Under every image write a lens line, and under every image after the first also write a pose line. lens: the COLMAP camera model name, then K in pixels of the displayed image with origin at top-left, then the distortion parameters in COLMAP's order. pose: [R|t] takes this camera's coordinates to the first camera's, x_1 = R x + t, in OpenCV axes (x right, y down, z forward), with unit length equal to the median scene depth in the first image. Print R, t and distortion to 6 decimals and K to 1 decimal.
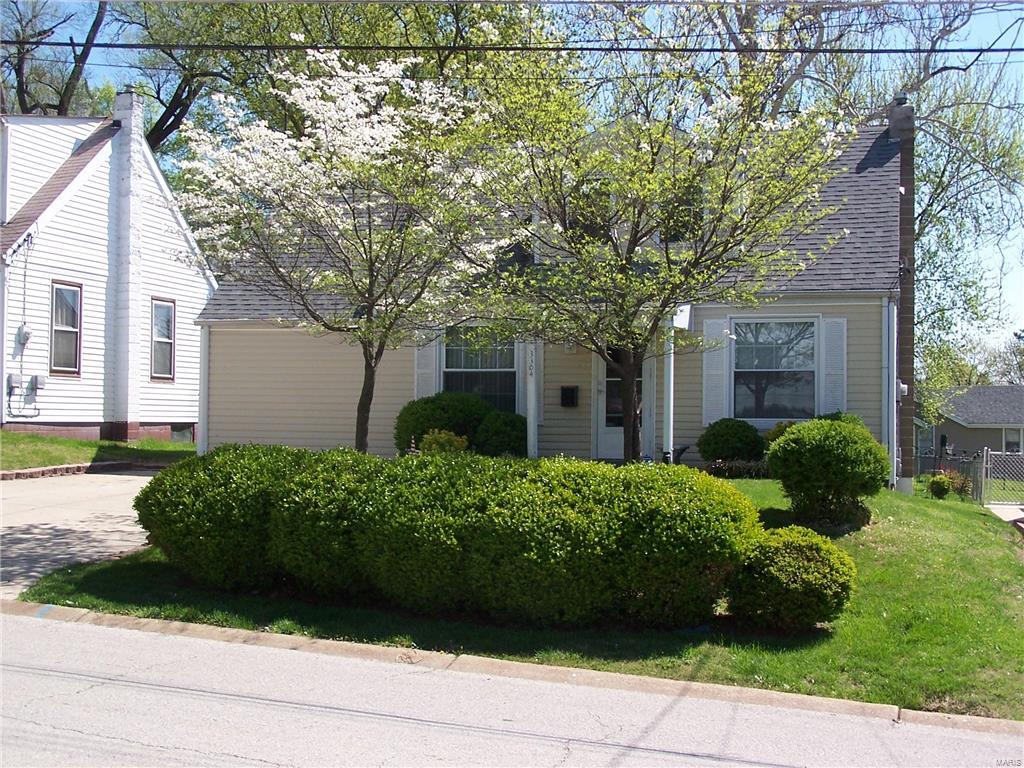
lens RADIAL K [[1349.8, 0, 512.0], [0, 1349.8, 384.0], [0, 0, 1]] dist [-0.150311, 0.418955]
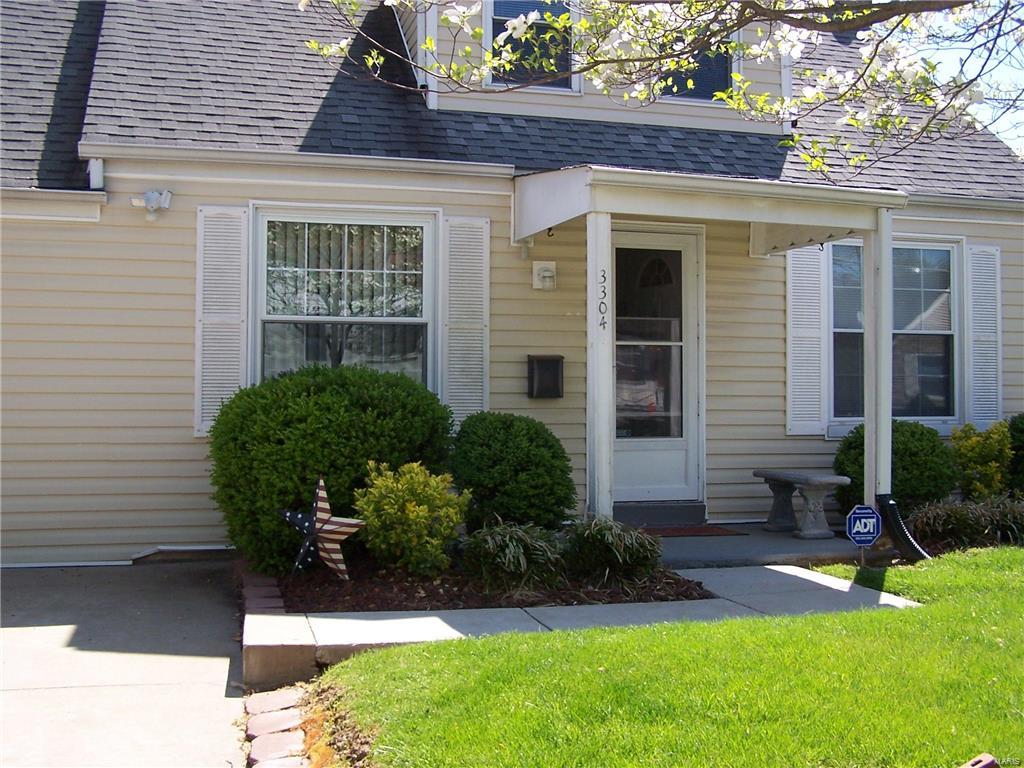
lens RADIAL K [[1127.3, 0, 512.0], [0, 1127.3, 384.0], [0, 0, 1]] dist [-0.198814, 0.340657]
pose [[0.848638, -0.000818, 0.528973, -0.189670], [-0.006705, 0.999902, 0.012303, 0.007132], [-0.528931, -0.013988, 0.848550, 0.694493]]
